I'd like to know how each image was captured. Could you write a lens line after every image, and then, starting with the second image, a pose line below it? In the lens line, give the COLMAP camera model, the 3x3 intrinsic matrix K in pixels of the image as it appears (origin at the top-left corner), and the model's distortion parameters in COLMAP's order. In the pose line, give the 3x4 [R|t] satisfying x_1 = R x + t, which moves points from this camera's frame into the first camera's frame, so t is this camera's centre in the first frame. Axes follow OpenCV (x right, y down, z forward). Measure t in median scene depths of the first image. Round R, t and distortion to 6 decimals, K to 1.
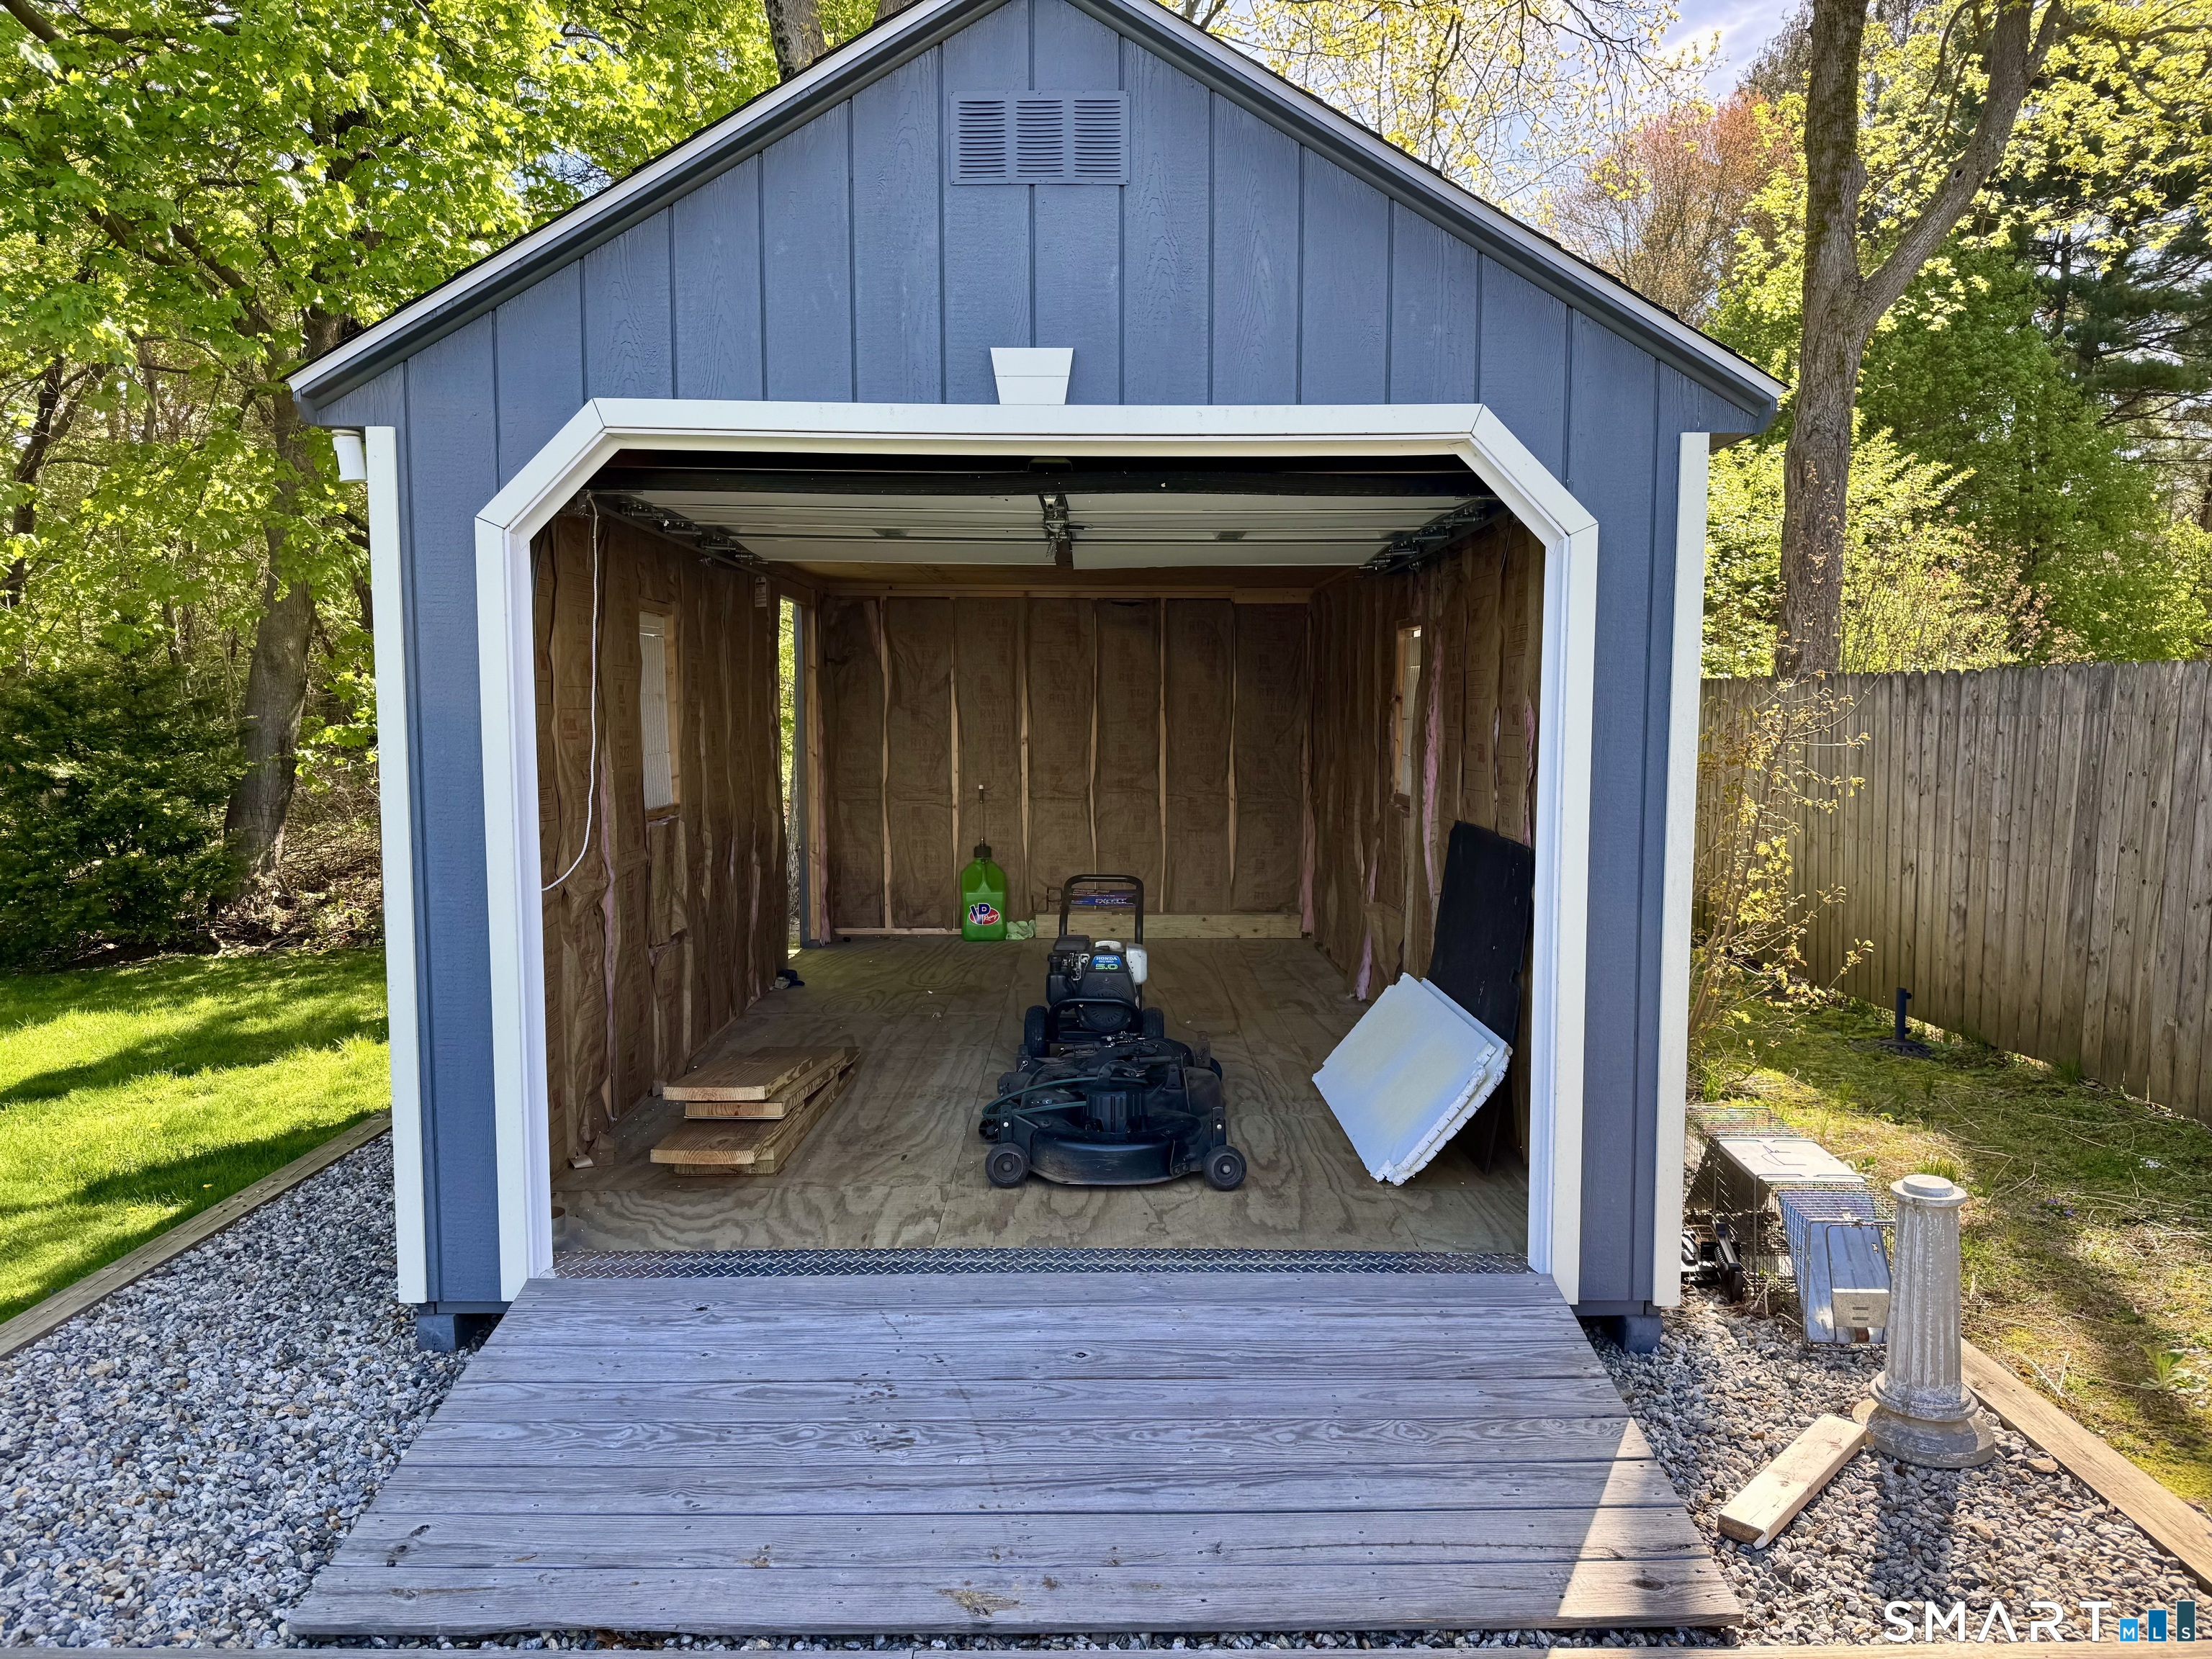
lens RADIAL K [[1553.3, 0, 1116.5], [0, 1553.3, 834.2], [0, 0, 1]] dist [0.079442, -0.094393]
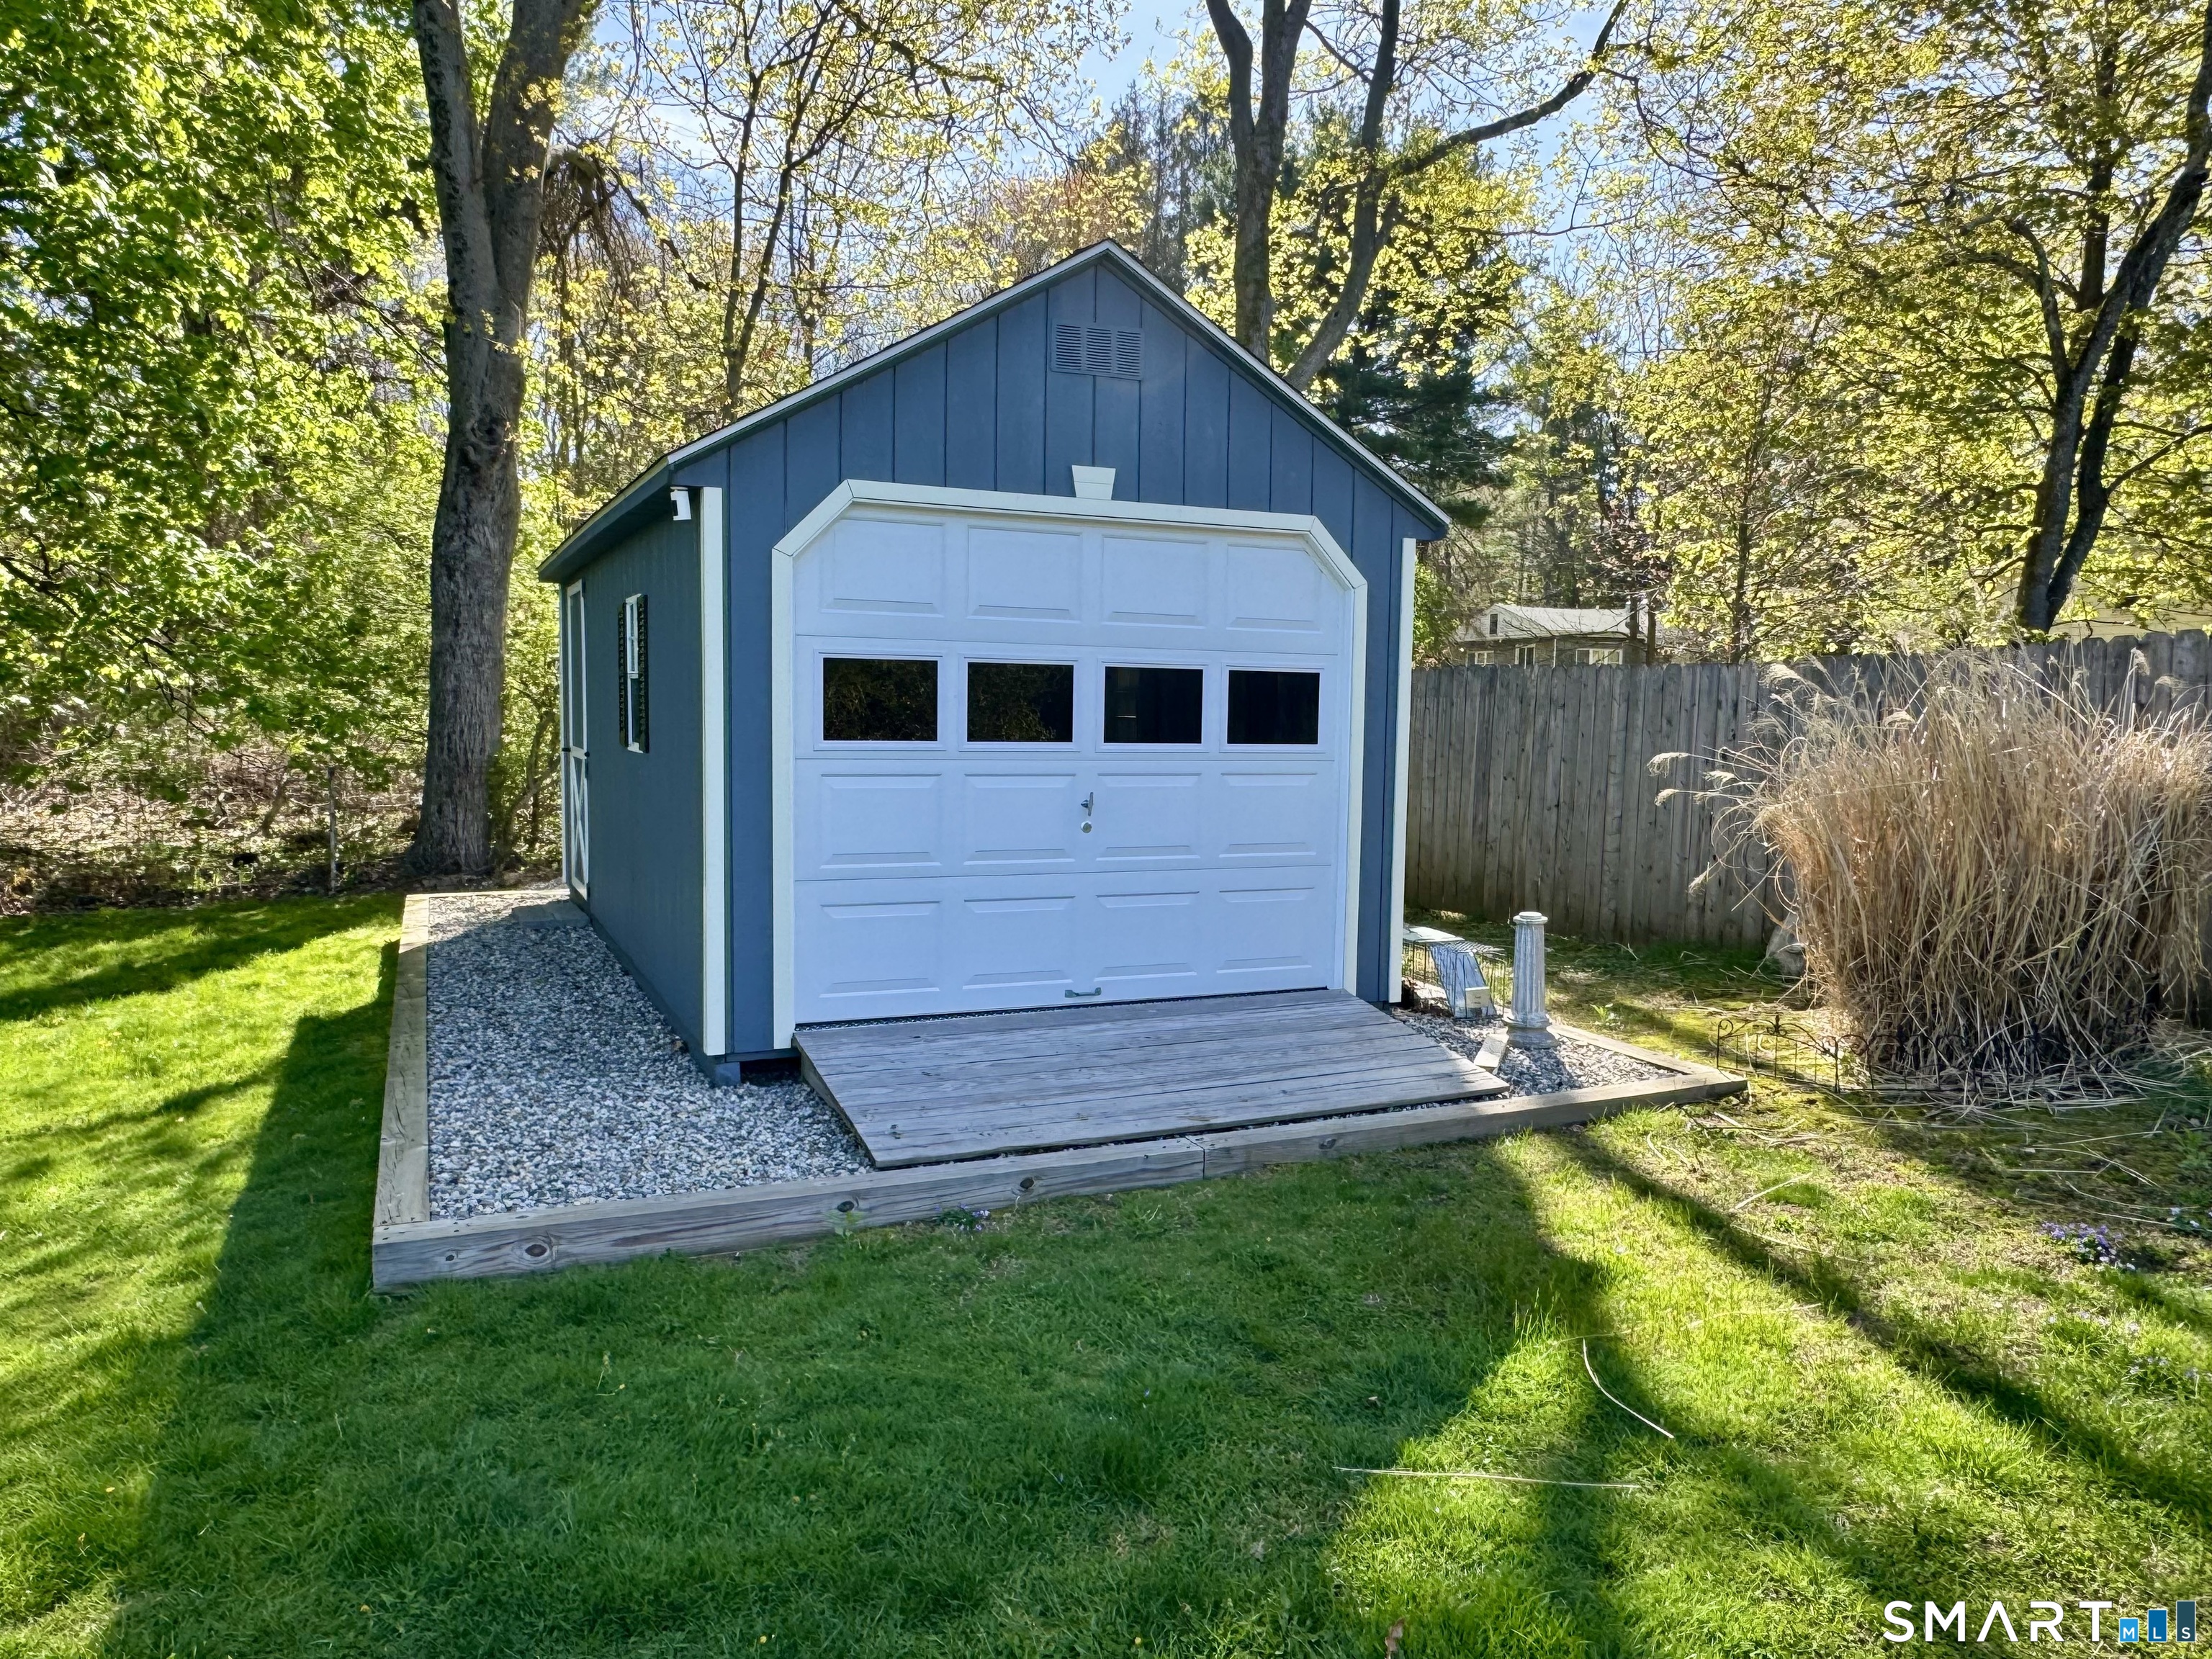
lens RADIAL K [[1553.3, 0, 1098.5], [0, 1553.3, 823.7], [0, 0, 1]] dist [0.079442, -0.094393]
pose [[0.913129, -0.021205, 0.407119, -0.754020], [0.022059, 0.999753, 0.002598, 0.079152], [-0.407074, 0.006608, 0.913371, -0.571528]]
